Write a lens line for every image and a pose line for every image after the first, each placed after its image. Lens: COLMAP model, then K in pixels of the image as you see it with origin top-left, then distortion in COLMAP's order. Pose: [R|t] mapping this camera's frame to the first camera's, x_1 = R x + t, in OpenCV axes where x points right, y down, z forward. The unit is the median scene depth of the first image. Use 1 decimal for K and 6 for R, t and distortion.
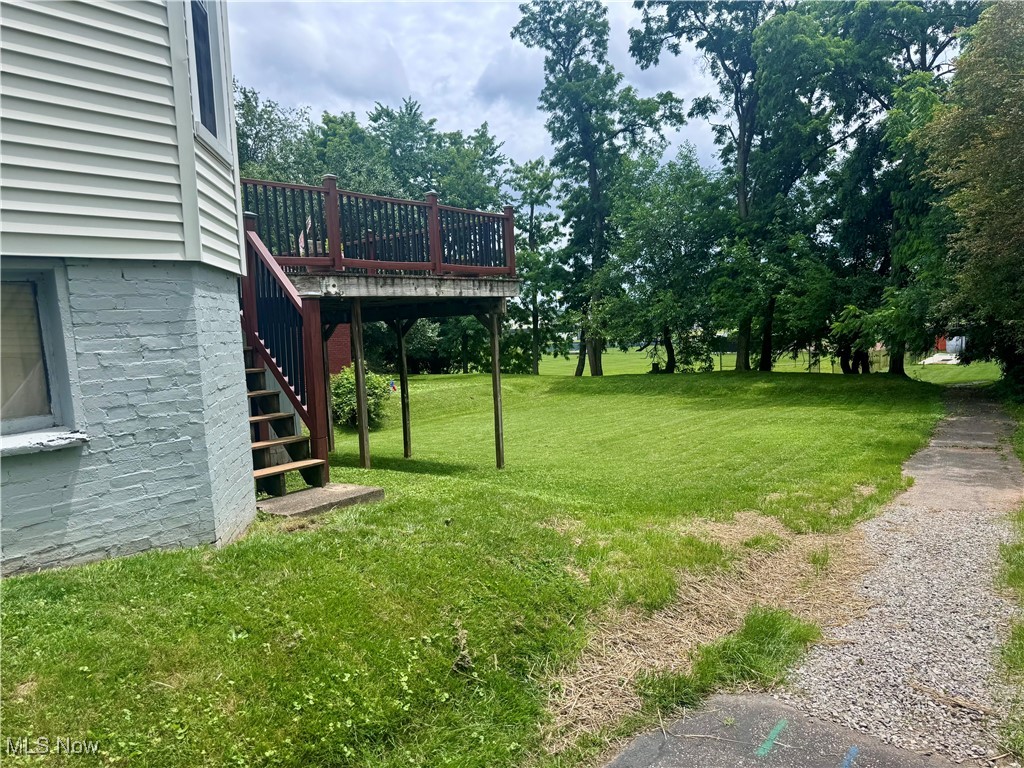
lens RADIAL K [[726.4, 0, 506.7], [0, 726.4, 384.6], [0, 0, 1]] dist [0.086906, -0.107099]
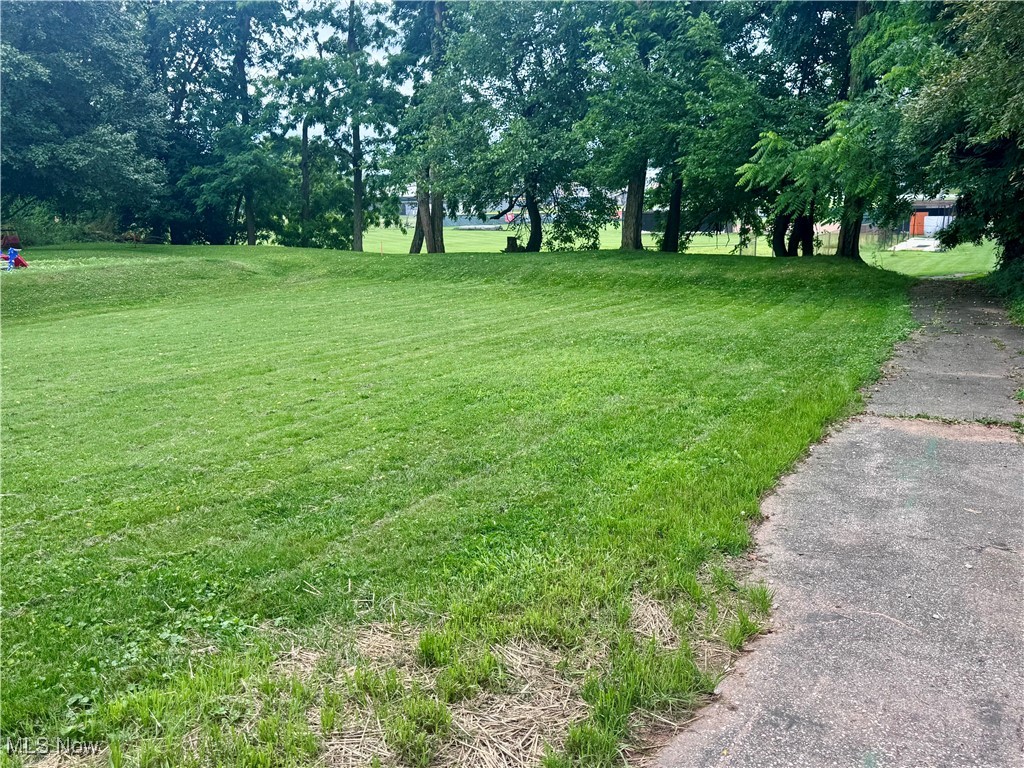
lens RADIAL K [[894.4, 0, 516.9], [0, 894.4, 383.4], [0, 0, 1]] dist [0.063759, -0.018221]
pose [[0.992666, 0.005334, 0.120769, 0.120232], [-0.020281, 0.992215, 0.122872, 0.002567], [-0.119173, -0.124420, 0.985047, 0.199030]]
